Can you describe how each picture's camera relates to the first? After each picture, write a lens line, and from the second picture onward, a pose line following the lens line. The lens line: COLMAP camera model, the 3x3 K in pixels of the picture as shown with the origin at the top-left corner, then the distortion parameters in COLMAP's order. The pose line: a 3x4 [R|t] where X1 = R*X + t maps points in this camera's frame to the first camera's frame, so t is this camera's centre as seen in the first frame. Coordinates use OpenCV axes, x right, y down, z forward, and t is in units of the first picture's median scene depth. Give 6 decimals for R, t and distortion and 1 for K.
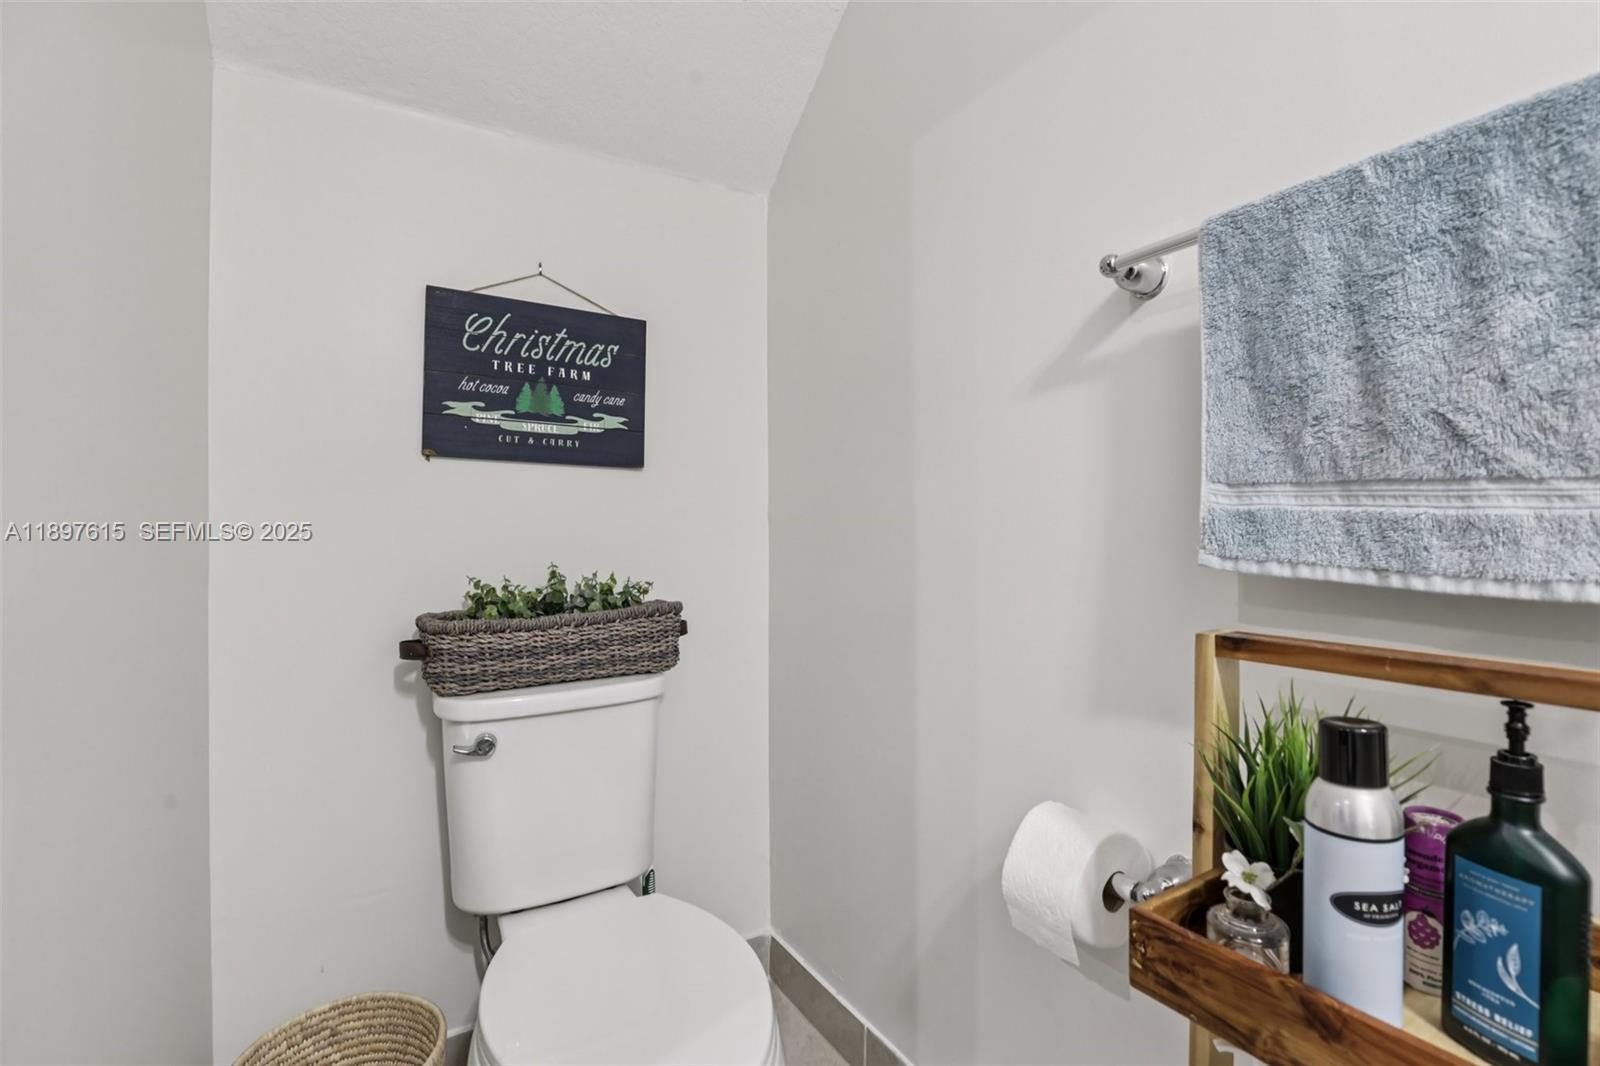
lens RADIAL K [[735.6, 0, 805.4], [0, 735.6, 529.8], [0, 0, 1]] dist [-0.035195, 0.007270]
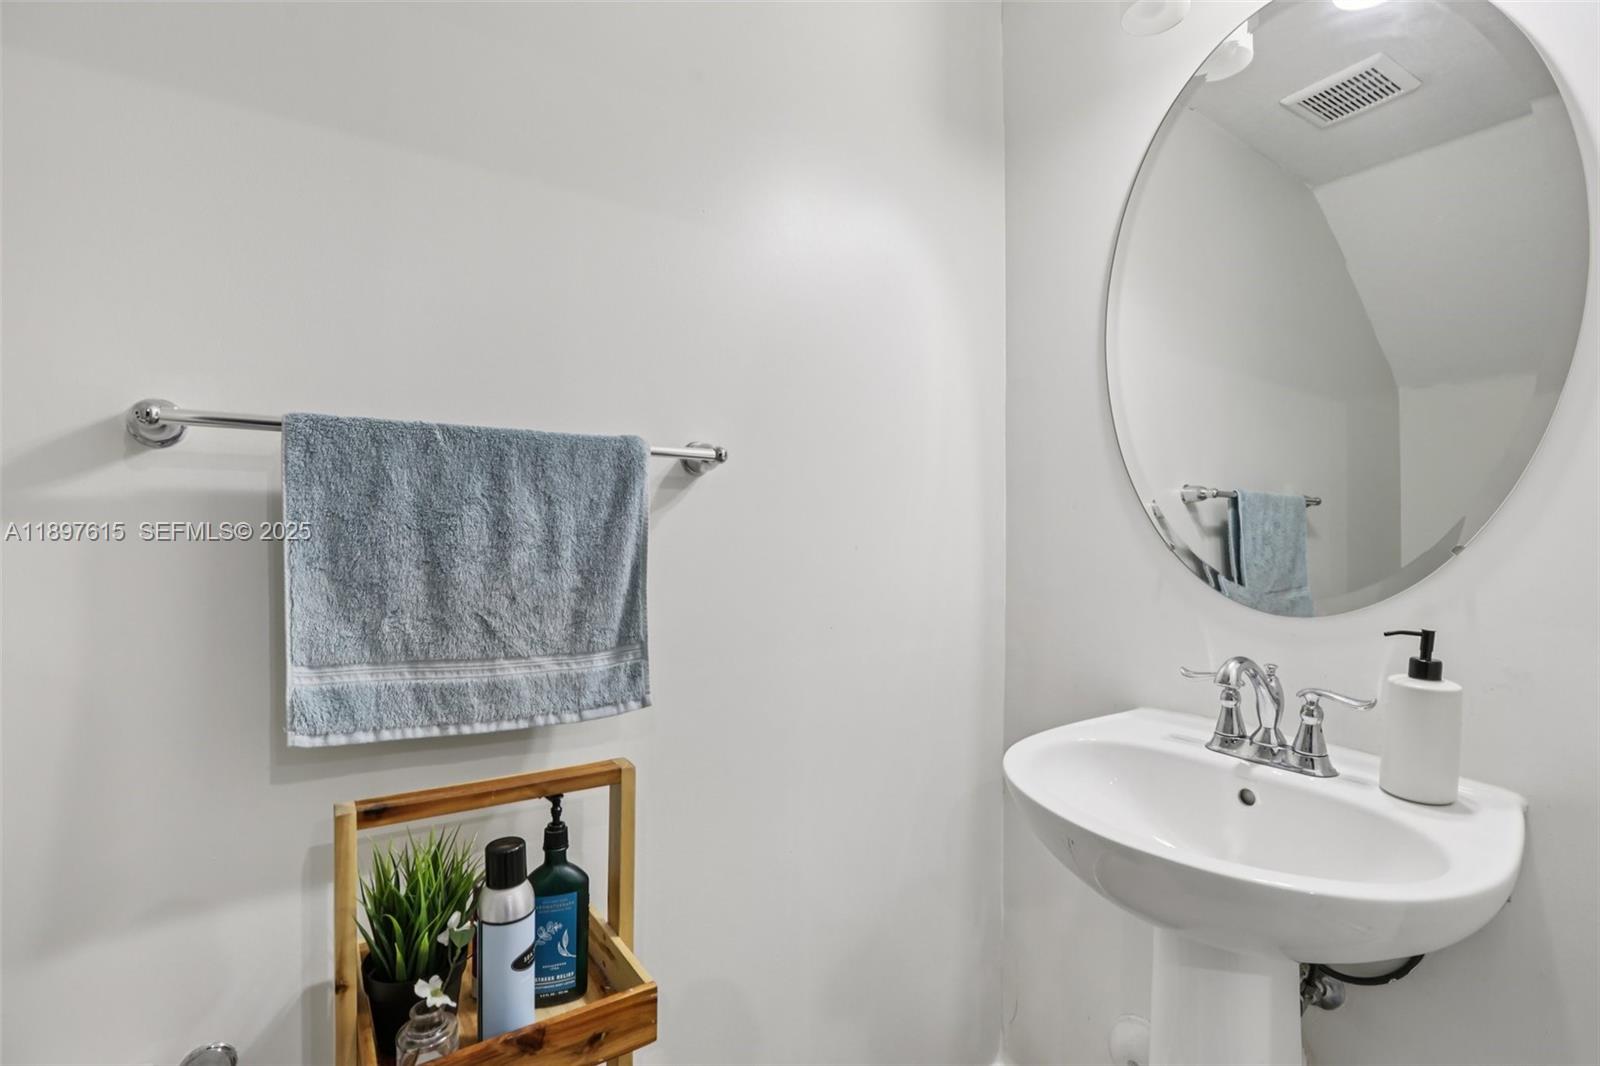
lens RADIAL K [[735.6, 0, 807.7], [0, 735.6, 530.8], [0, 0, 1]] dist [-0.035195, 0.007270]
pose [[-0.071662, 0.008082, 0.997396, -0.666033], [-0.011531, 0.999894, -0.008930, -0.314854], [-0.997362, -0.012141, -0.071562, 0.394176]]
